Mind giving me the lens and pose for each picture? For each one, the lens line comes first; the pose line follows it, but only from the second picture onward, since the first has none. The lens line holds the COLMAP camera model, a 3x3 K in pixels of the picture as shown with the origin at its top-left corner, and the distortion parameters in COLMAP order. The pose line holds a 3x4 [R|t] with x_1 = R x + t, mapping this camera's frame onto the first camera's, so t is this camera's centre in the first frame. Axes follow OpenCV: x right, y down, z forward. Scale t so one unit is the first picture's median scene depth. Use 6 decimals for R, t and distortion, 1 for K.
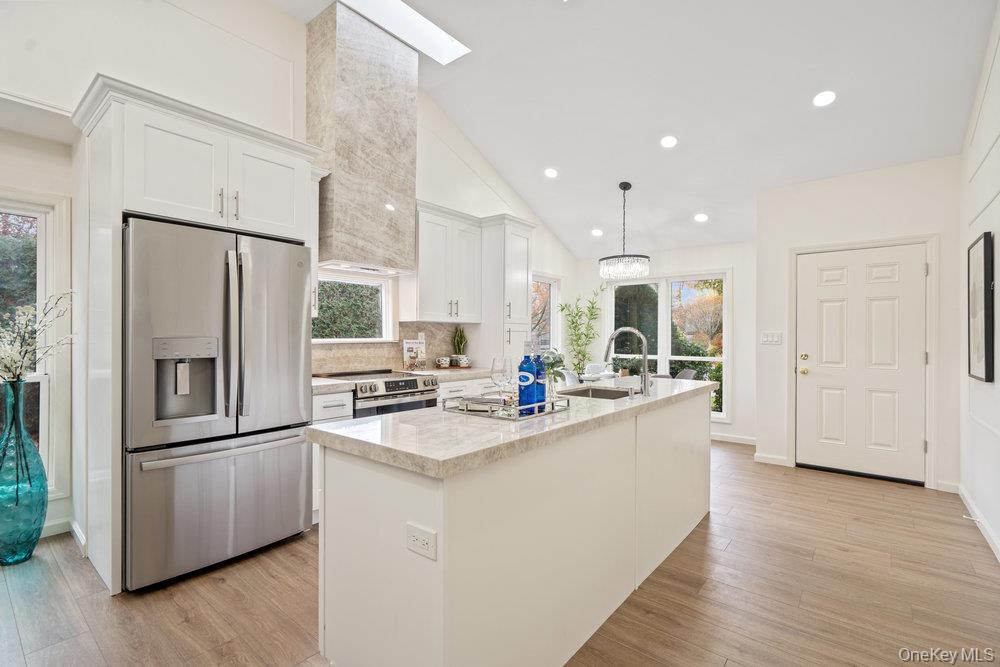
lens RADIAL K [[457.5, 0, 494.5], [0, 457.5, 337.9], [0, 0, 1]] dist [0.002386, 0.000270]
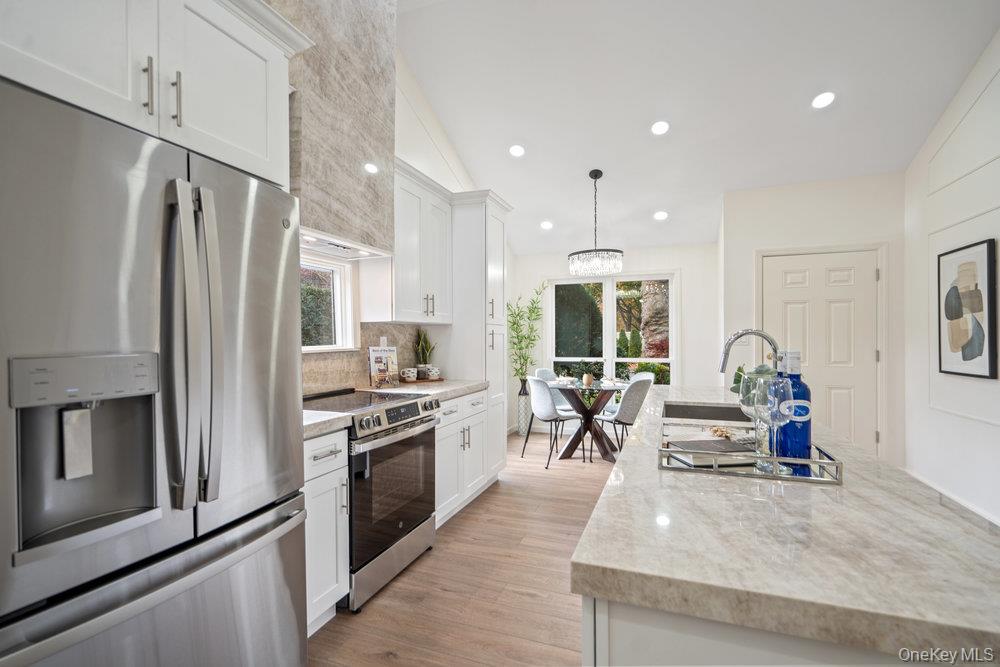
lens RADIAL K [[456.7, 0, 500.1], [0, 456.7, 341.4], [0, 0, 1]] dist [-0.001338, -0.000043]
pose [[0.944315, -0.013503, 0.328766, -0.242853], [0.012012, 0.999906, 0.006566, -0.007191], [-0.328823, -0.002252, 0.944389, 0.240345]]
